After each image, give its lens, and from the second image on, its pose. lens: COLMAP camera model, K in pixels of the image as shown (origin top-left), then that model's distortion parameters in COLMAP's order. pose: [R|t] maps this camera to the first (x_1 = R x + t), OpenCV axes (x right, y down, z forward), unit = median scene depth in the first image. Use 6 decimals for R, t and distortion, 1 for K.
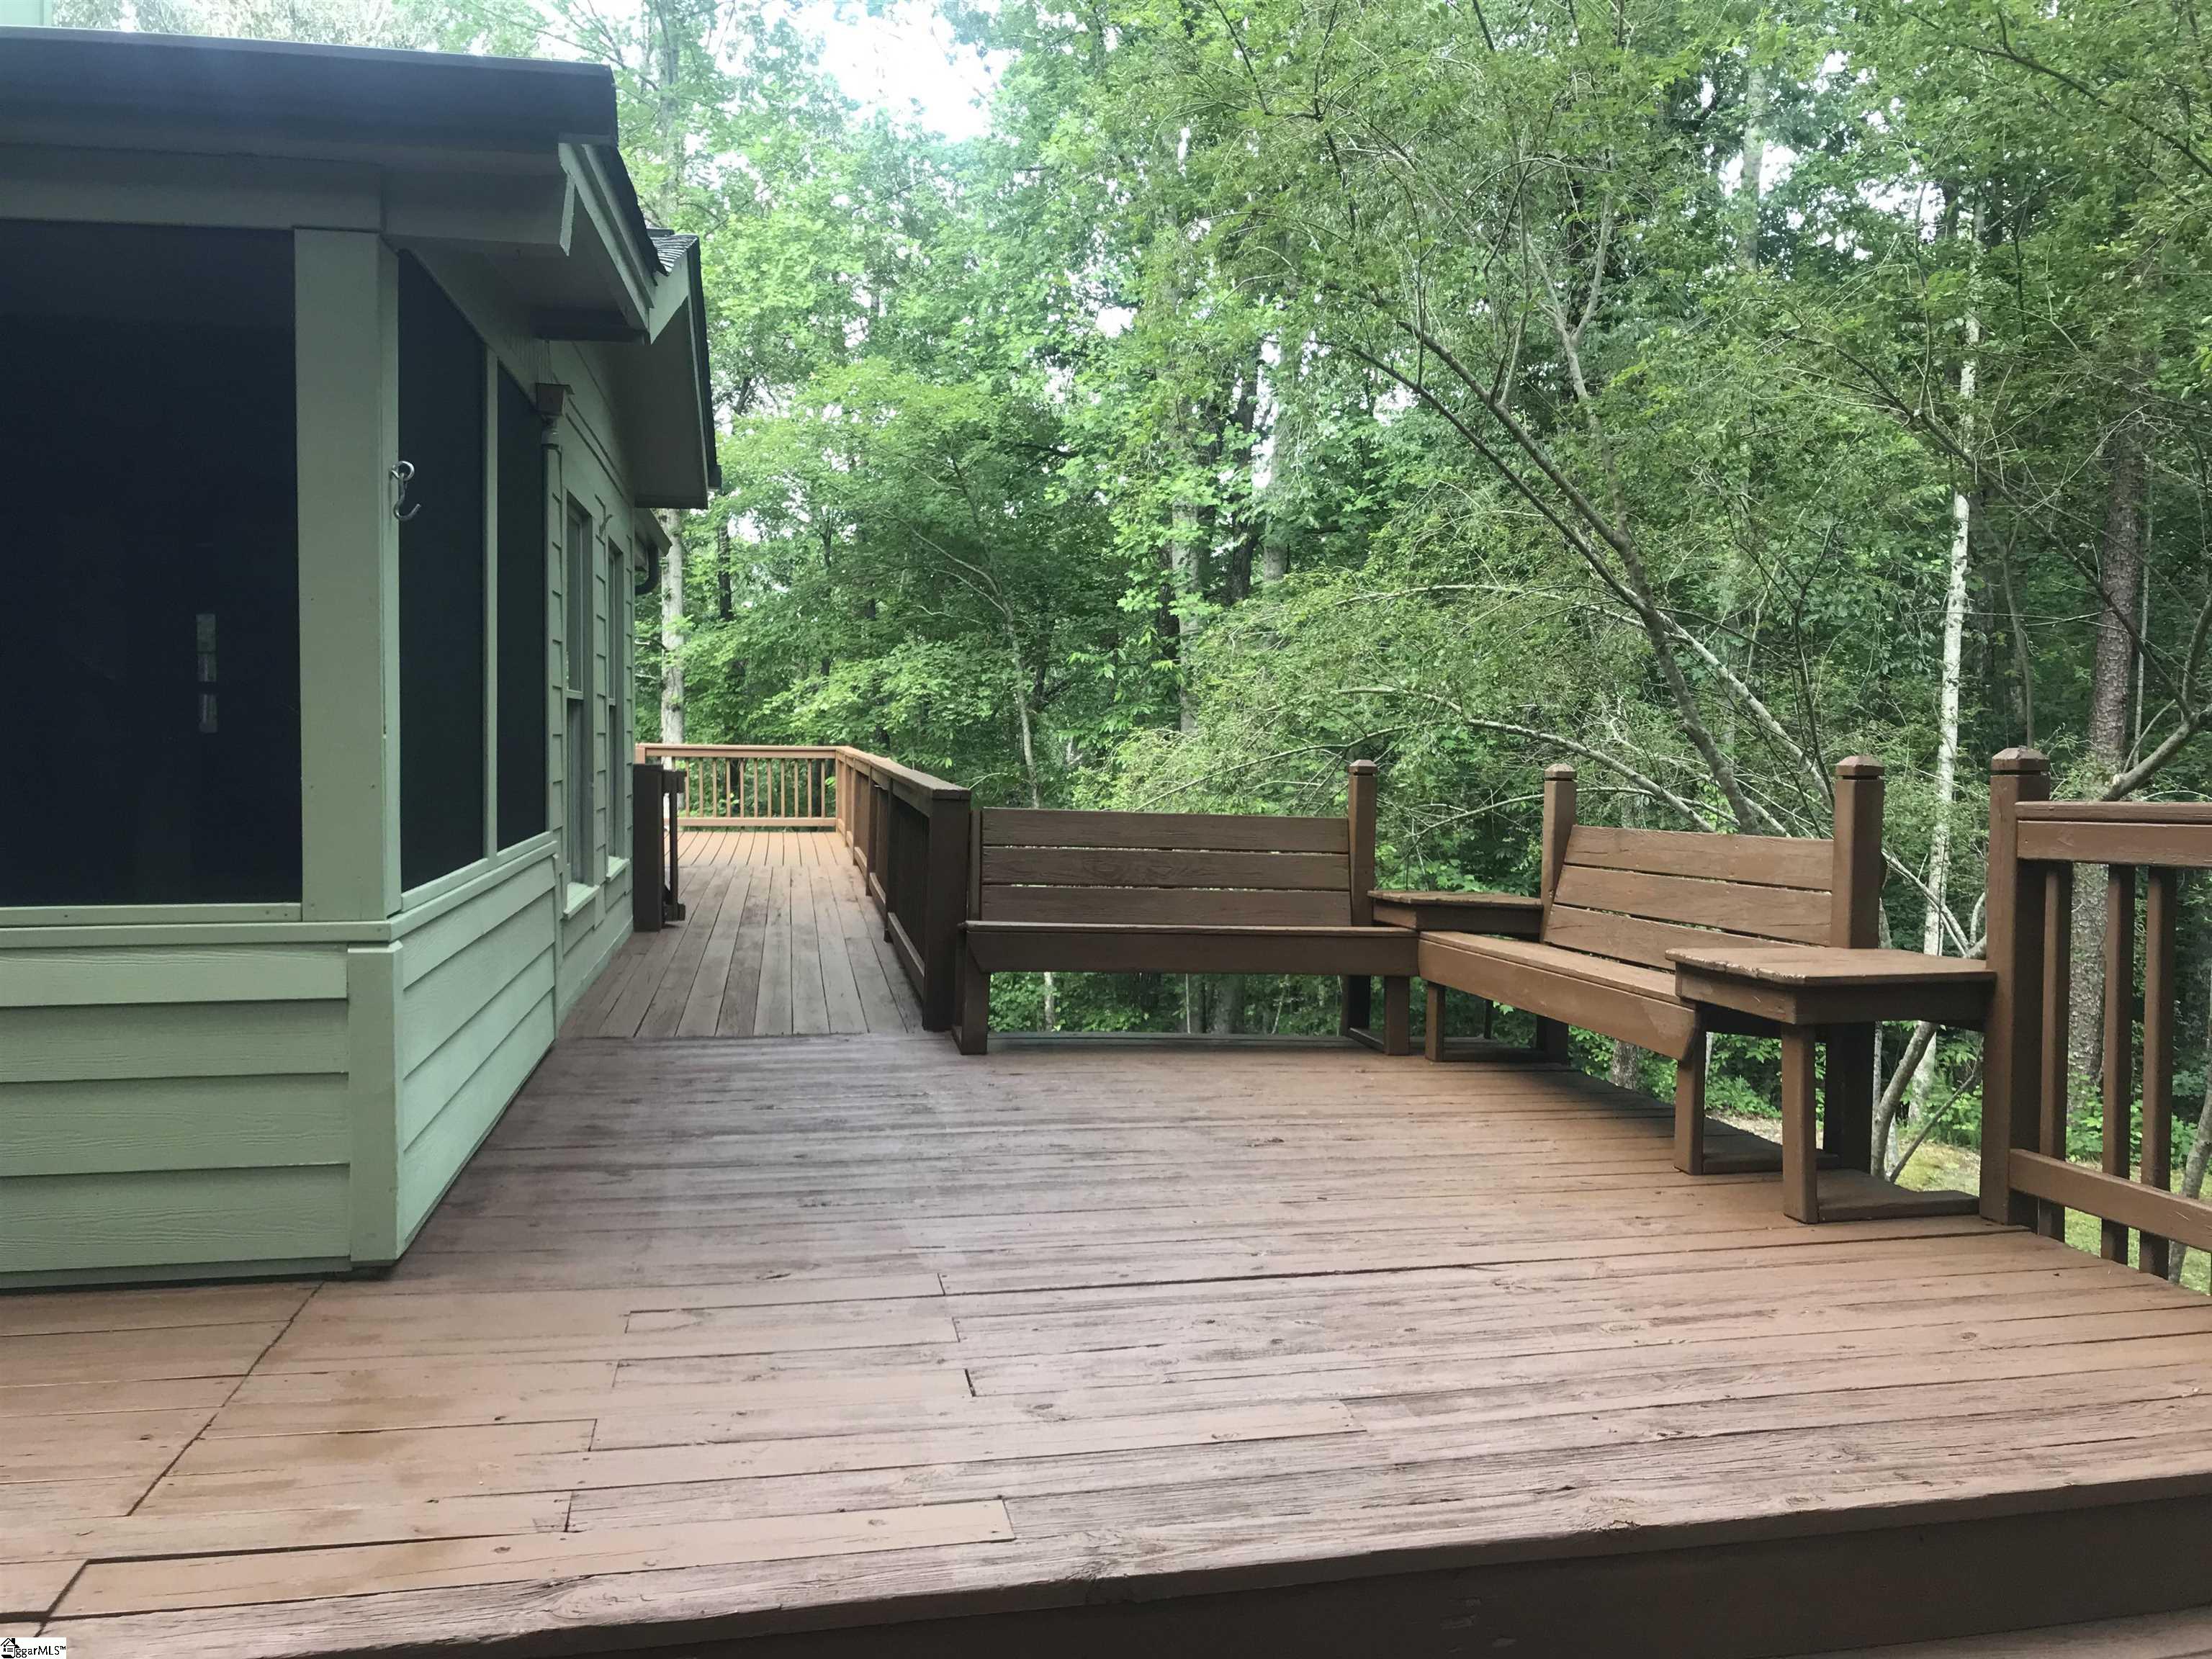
lens RADIAL K [[1778.0, 0, 1106.4], [0, 1778.0, 825.3], [0, 0, 1]] dist [0.015756, 0.008274]
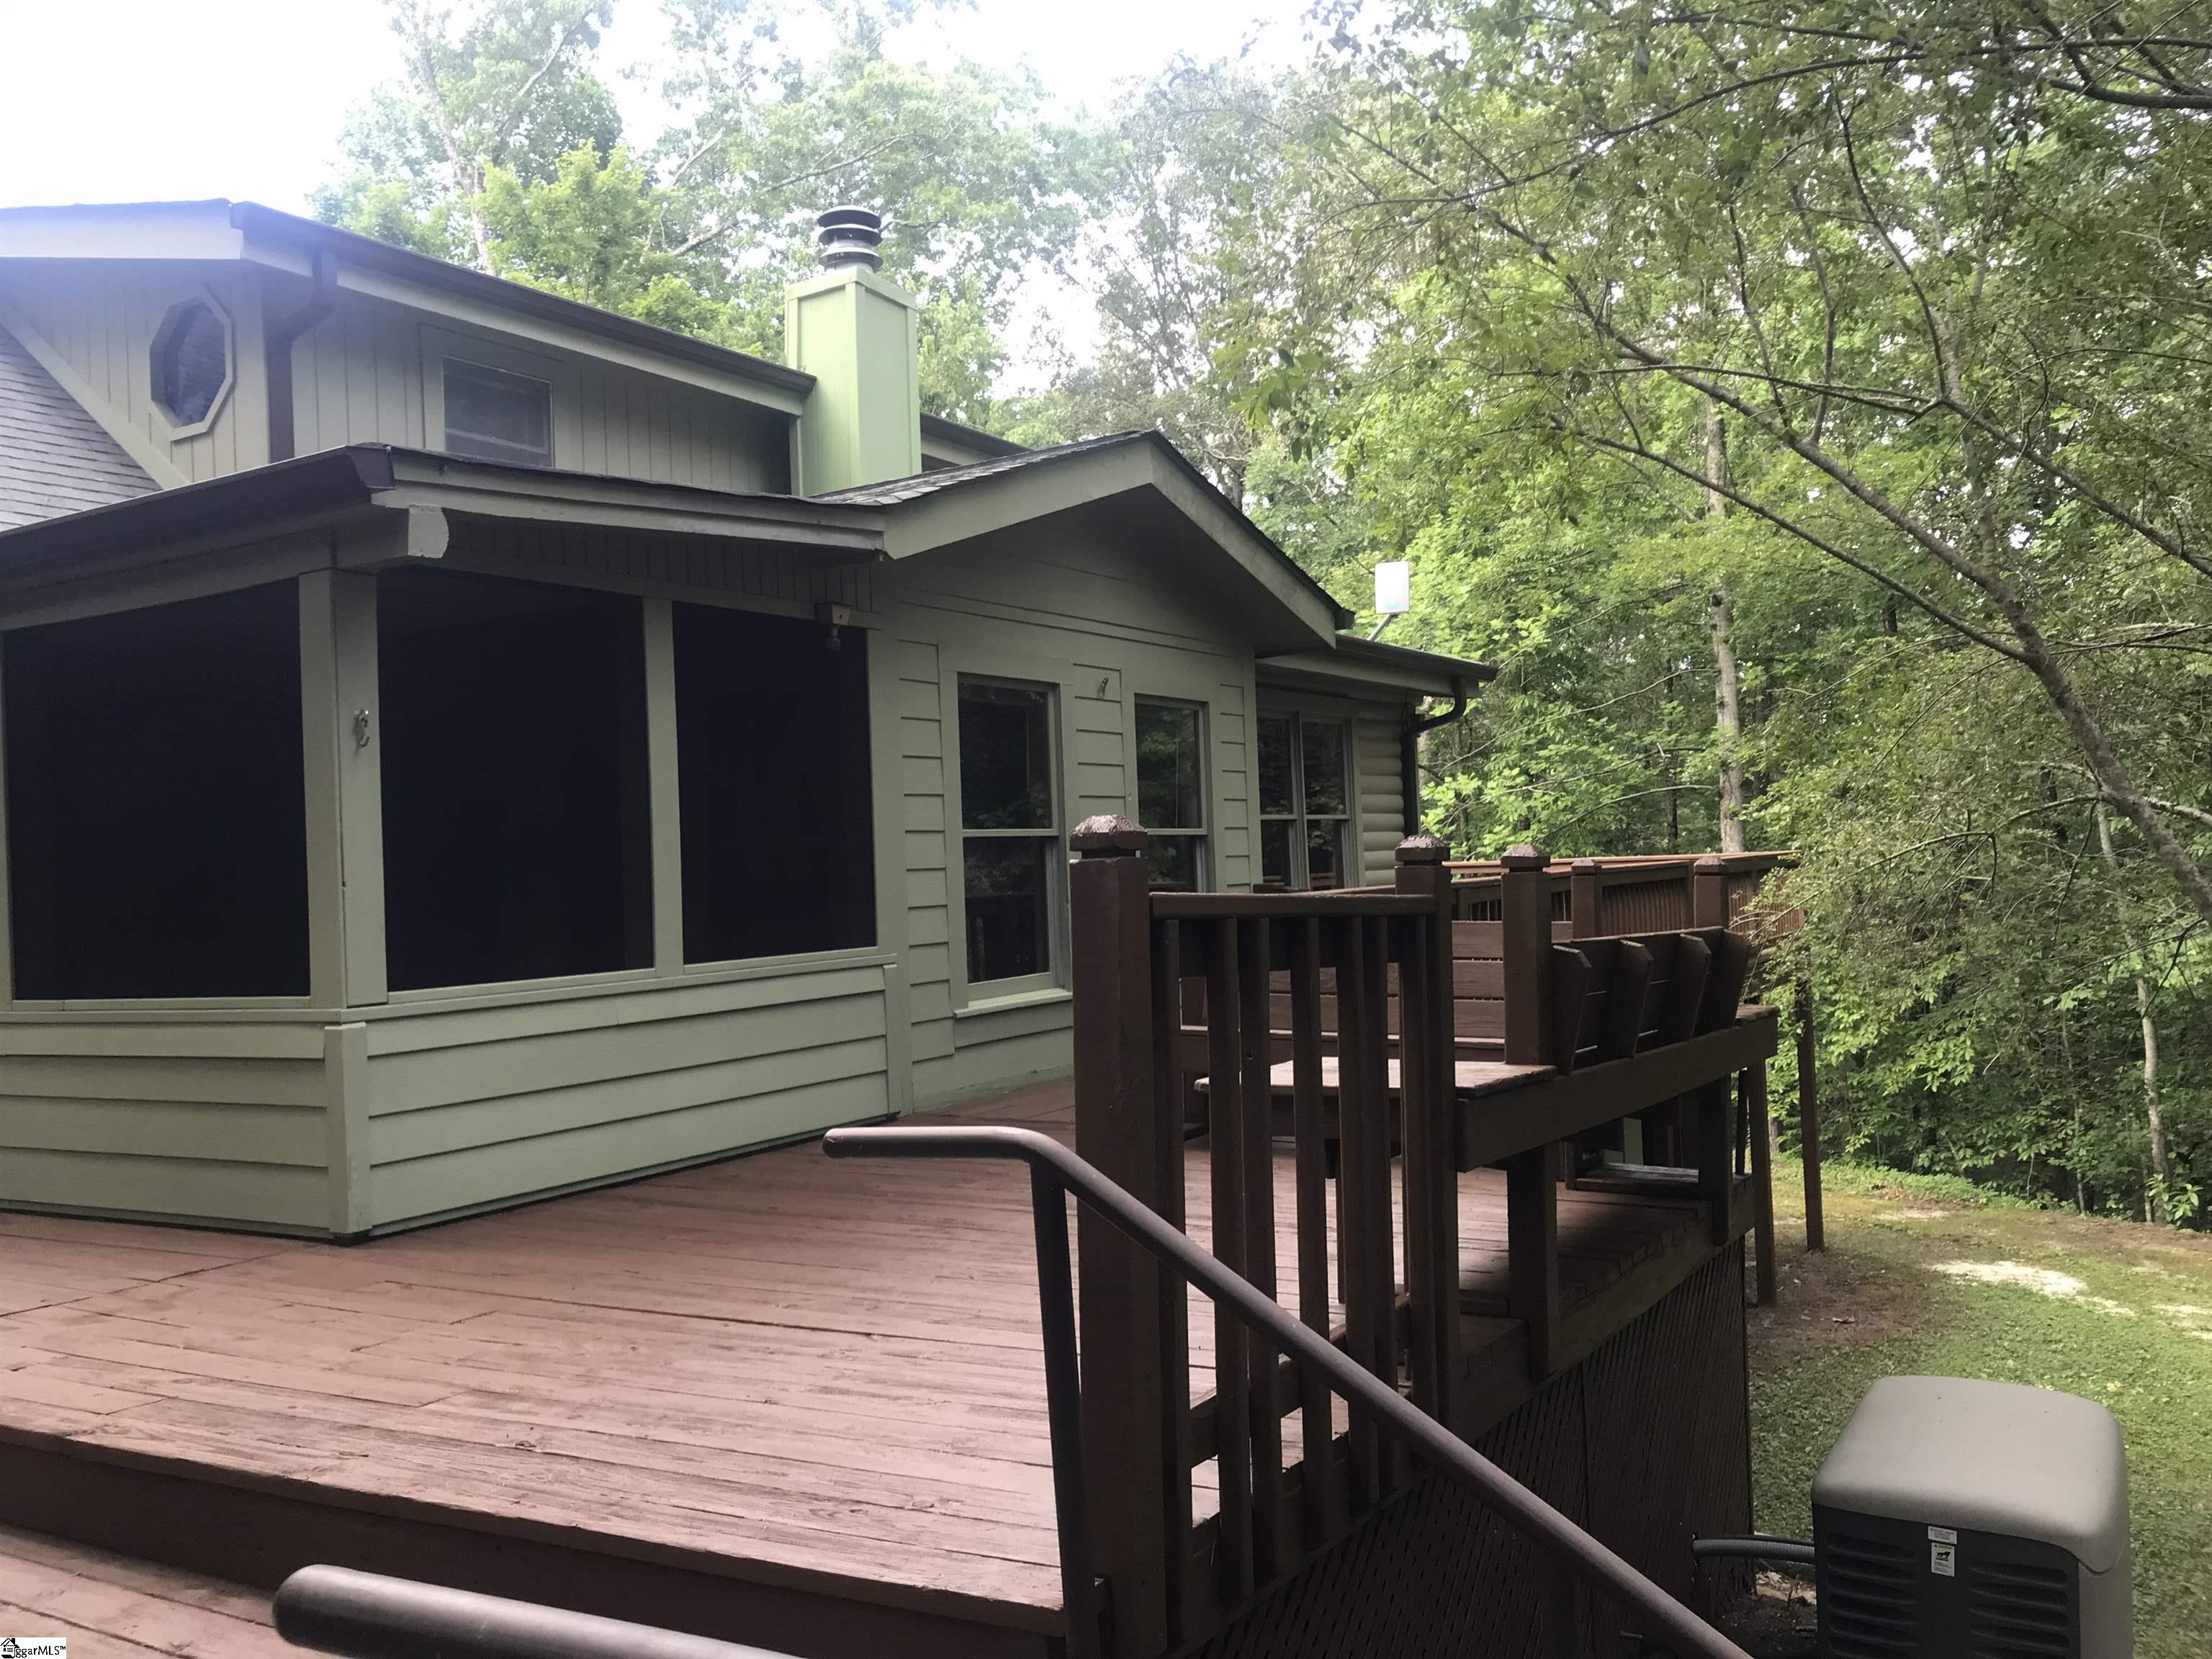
lens RADIAL K [[1778.0, 0, 1104.6], [0, 1778.0, 835.6], [0, 0, 1]] dist [0.015756, 0.008274]
pose [[0.759366, -0.050235, -0.648721, 1.363993], [0.012905, 0.997982, -0.062175, 0.010277], [0.650535, 0.038842, 0.758482, 0.314240]]
